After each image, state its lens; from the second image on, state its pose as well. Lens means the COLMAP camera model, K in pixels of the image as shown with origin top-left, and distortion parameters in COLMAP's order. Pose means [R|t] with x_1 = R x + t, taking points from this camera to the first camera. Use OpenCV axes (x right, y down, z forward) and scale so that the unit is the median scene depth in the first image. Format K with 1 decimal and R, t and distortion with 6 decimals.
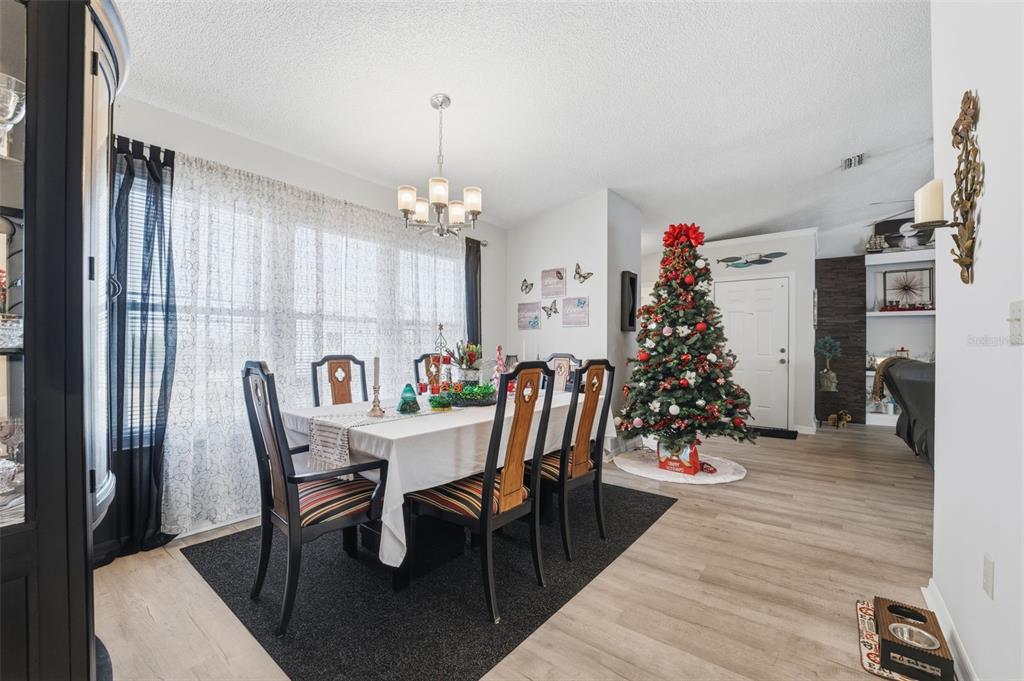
lens RADIAL K [[423.5, 0, 513.0], [0, 423.5, 341.6], [0, 0, 1]] dist [-0.026420, 0.000266]
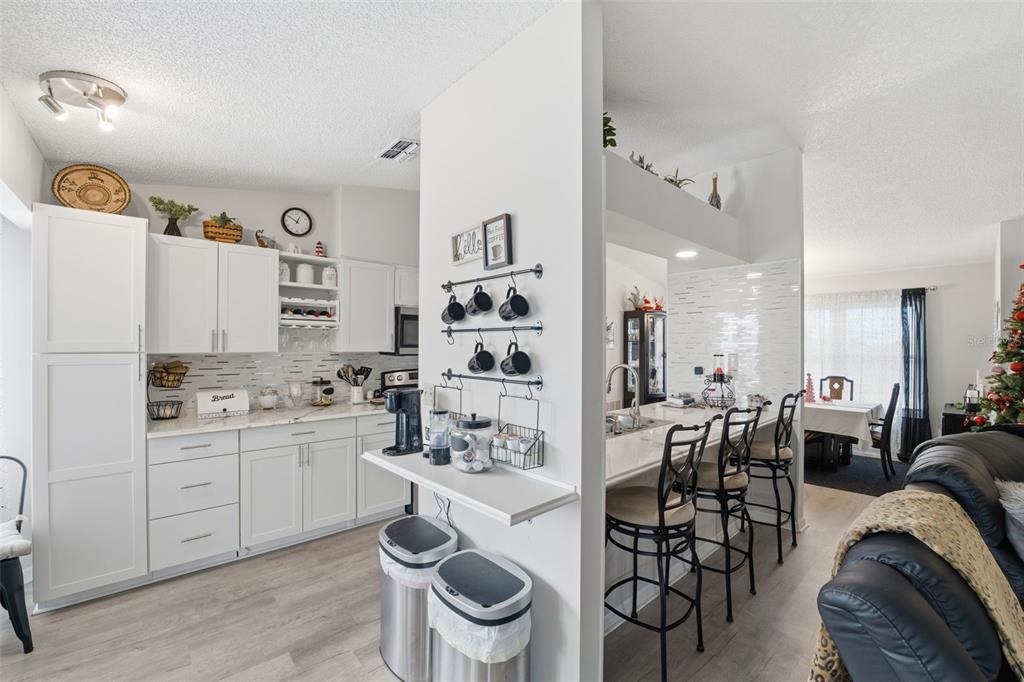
lens RADIAL K [[428.2, 0, 511.4], [0, 428.2, 347.6], [0, 0, 1]] dist [-0.026271, -0.000179]
pose [[-0.184084, 0.003271, -0.982905, 1.291348], [0.001764, 0.999994, 0.002998, -0.069998], [0.982909, -0.001182, -0.184088, 0.052659]]
